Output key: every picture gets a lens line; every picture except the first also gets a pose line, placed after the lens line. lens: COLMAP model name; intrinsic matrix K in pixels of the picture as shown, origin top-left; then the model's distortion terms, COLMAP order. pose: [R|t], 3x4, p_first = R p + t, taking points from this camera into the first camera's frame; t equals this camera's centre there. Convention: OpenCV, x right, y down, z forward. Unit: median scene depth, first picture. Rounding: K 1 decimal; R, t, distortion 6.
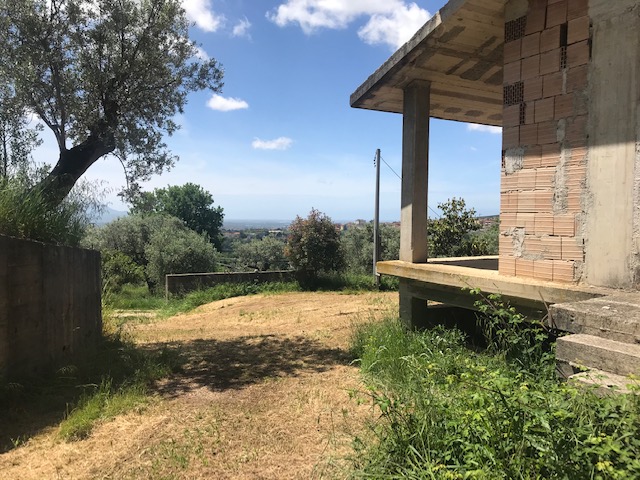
lens RADIAL K [[517.4, 0, 316.4], [0, 517.4, 241.6], [0, 0, 1]] dist [0.031779, -0.030258]
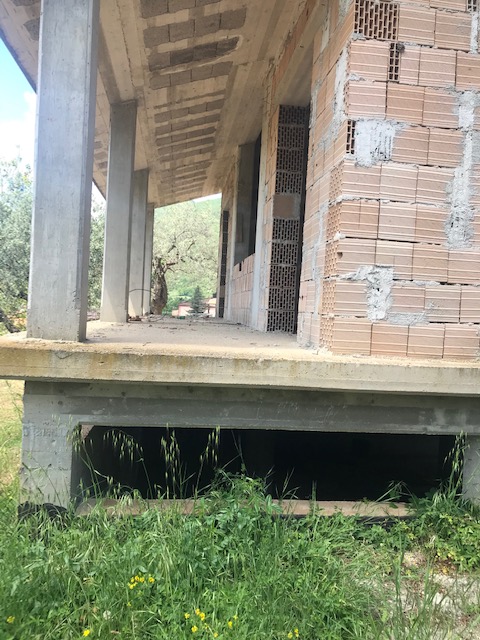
lens RADIAL K [[517.4, 0, 239.6], [0, 517.4, 319.8], [0, 0, 1]] dist [0.031779, -0.030258]
pose [[0.381521, -0.005099, 0.924346, -0.185908], [-0.007749, 0.999932, 0.008714, 0.026464], [-0.924328, -0.010488, 0.381456, 0.952273]]
